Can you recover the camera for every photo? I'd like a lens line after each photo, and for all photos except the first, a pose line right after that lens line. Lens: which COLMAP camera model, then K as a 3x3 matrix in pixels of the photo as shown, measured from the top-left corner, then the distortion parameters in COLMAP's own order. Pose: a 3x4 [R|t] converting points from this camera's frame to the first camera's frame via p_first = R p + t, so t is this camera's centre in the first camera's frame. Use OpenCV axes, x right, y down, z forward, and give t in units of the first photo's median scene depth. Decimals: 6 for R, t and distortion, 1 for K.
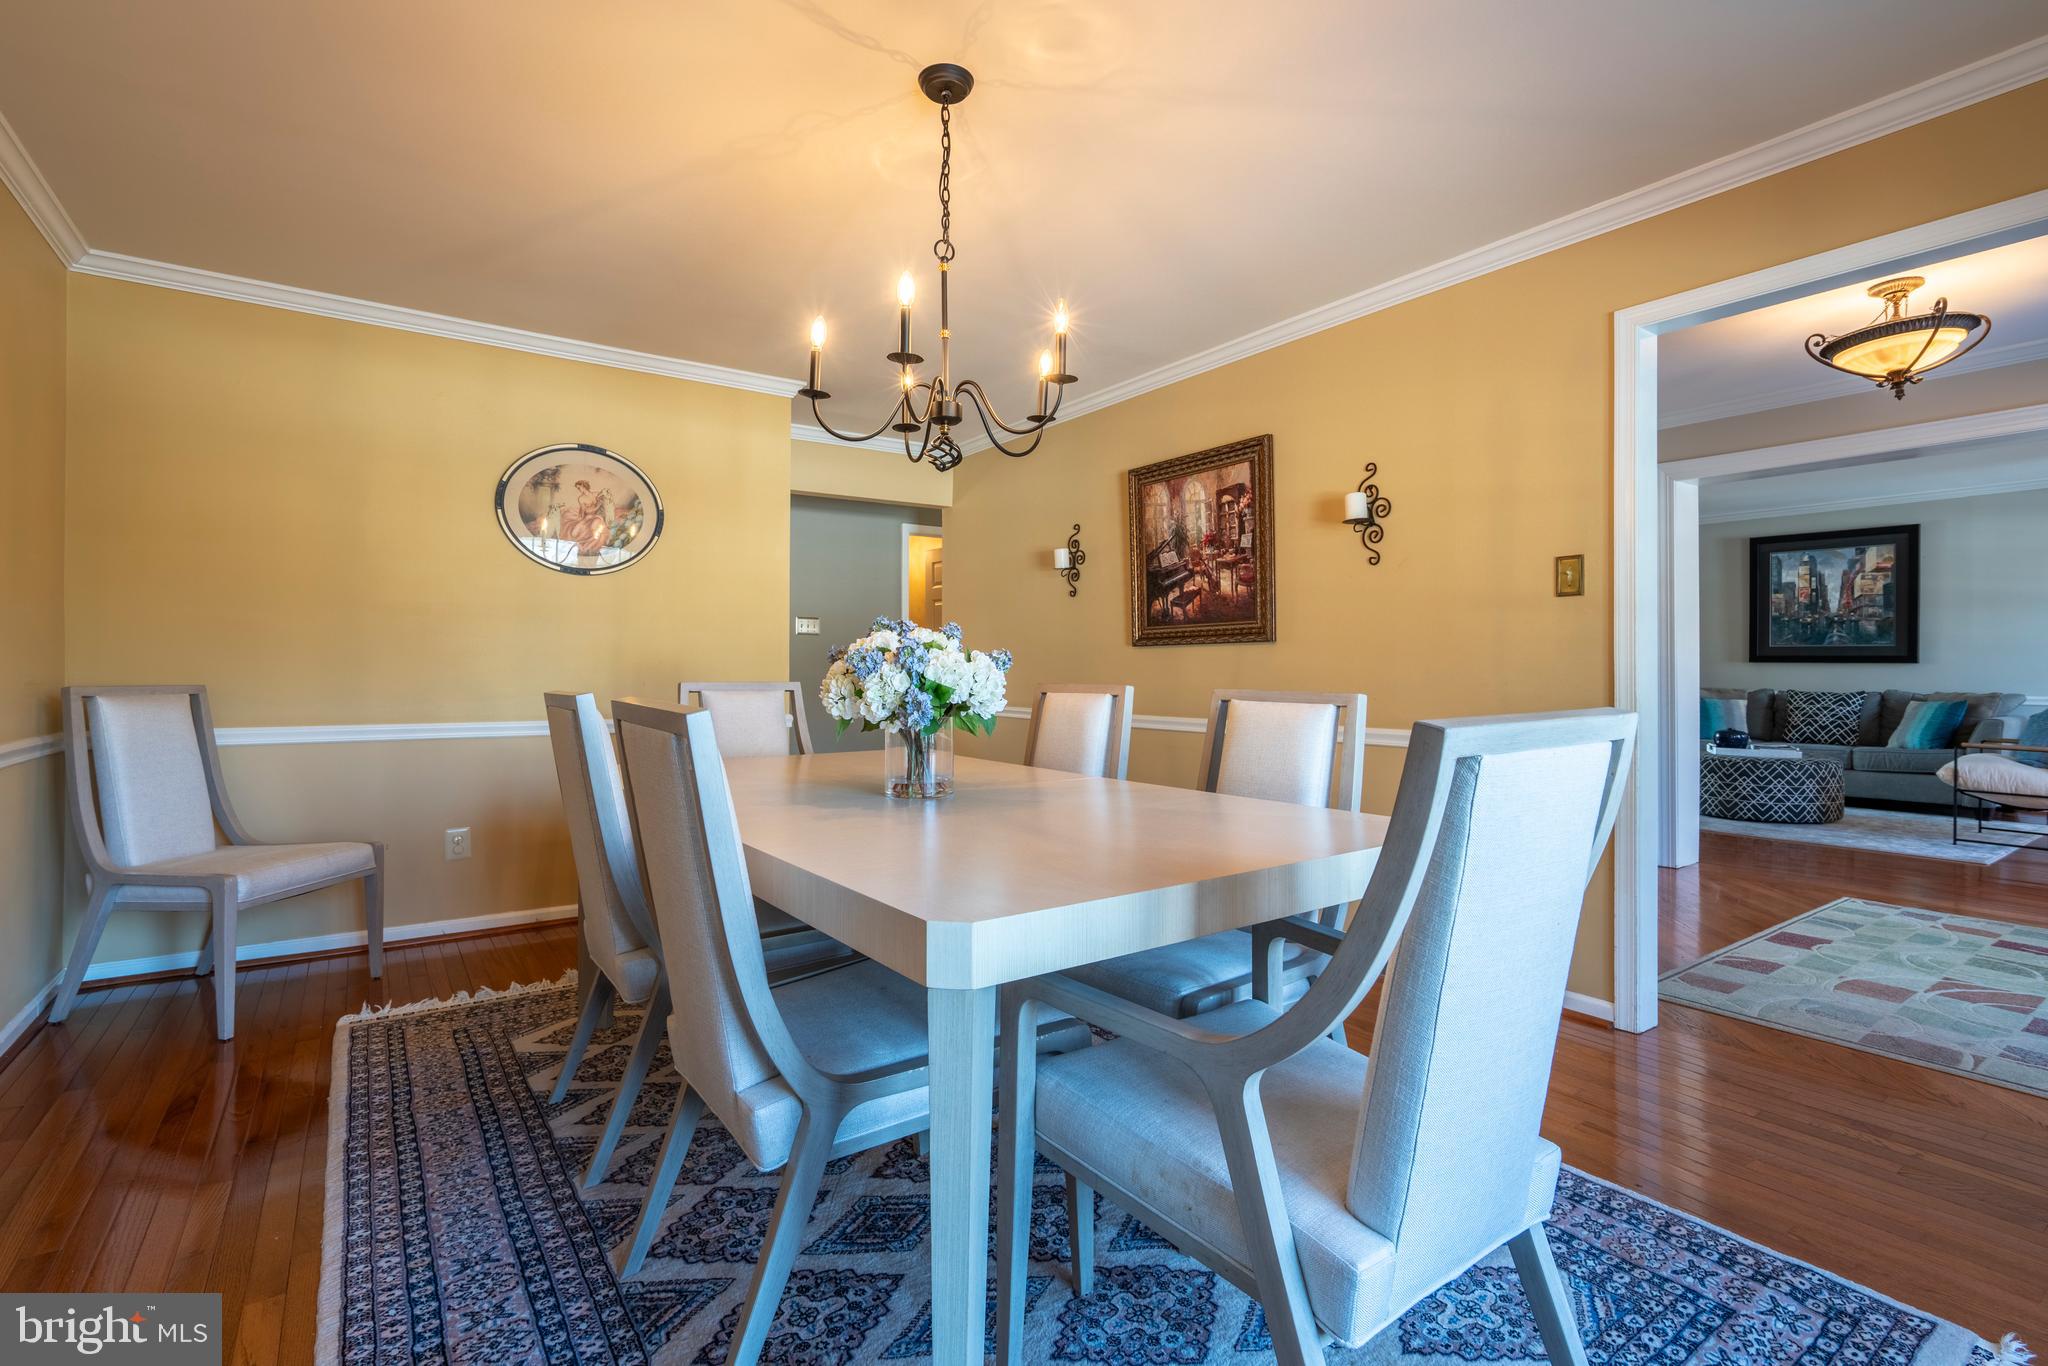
lens RADIAL K [[938.4, 0, 1036.3], [0, 938.4, 668.9], [0, 0, 1]] dist [-0.006240, -0.000452]
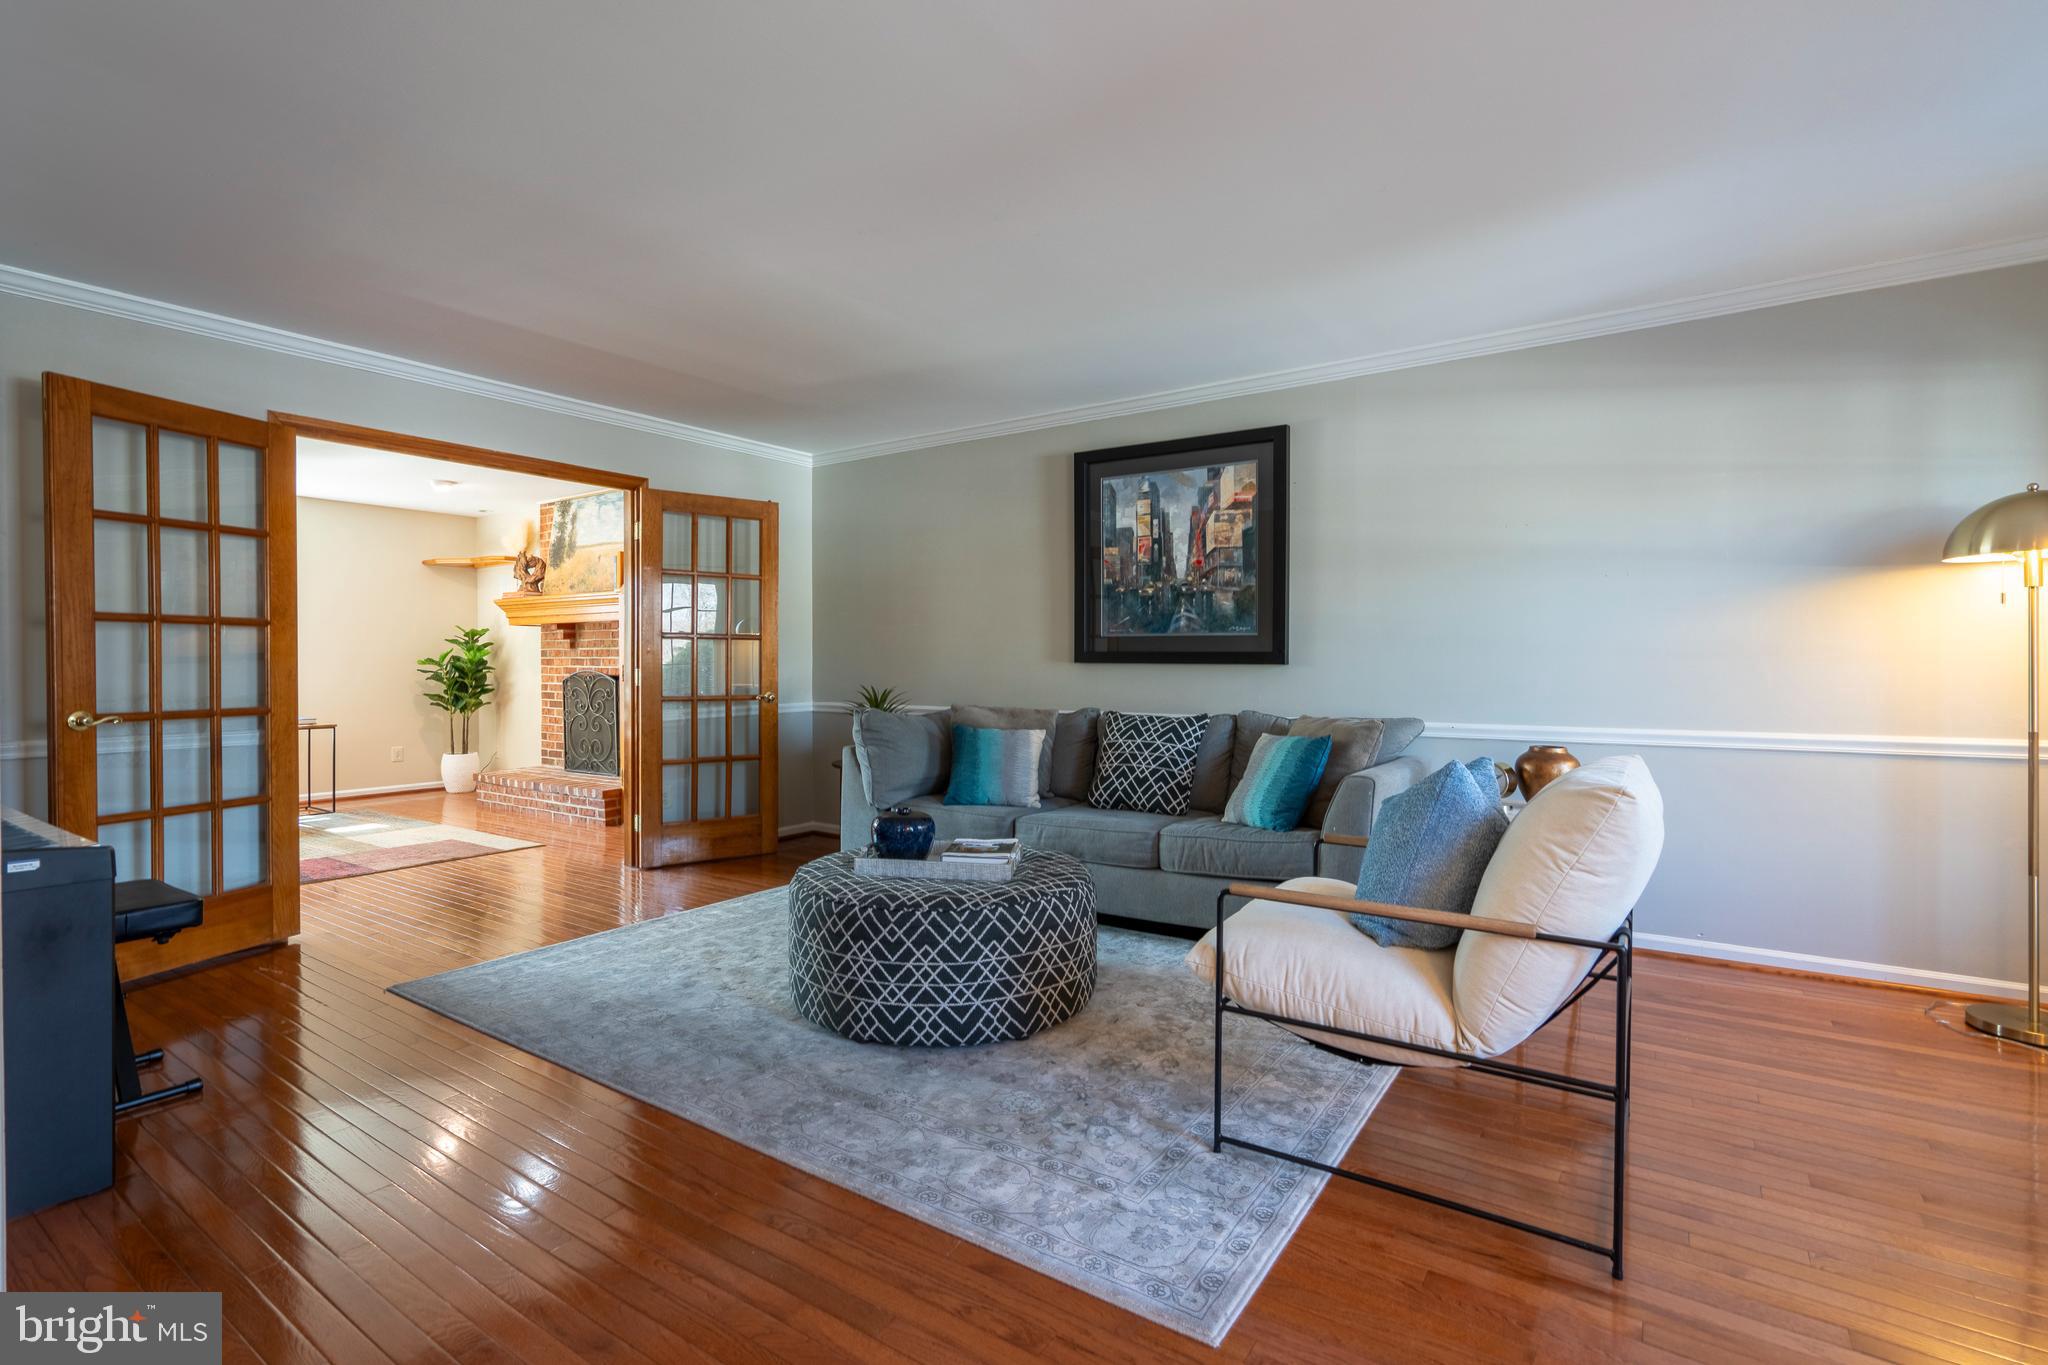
lens RADIAL K [[938.4, 0, 1012.1], [0, 938.4, 681.0], [0, 0, 1]] dist [-0.006240, -0.000452]
pose [[0.940973, -0.007145, 0.338407, 0.563803], [0.002175, 0.999884, 0.015063, -0.004893], [-0.338476, -0.013438, 0.940879, 0.487426]]
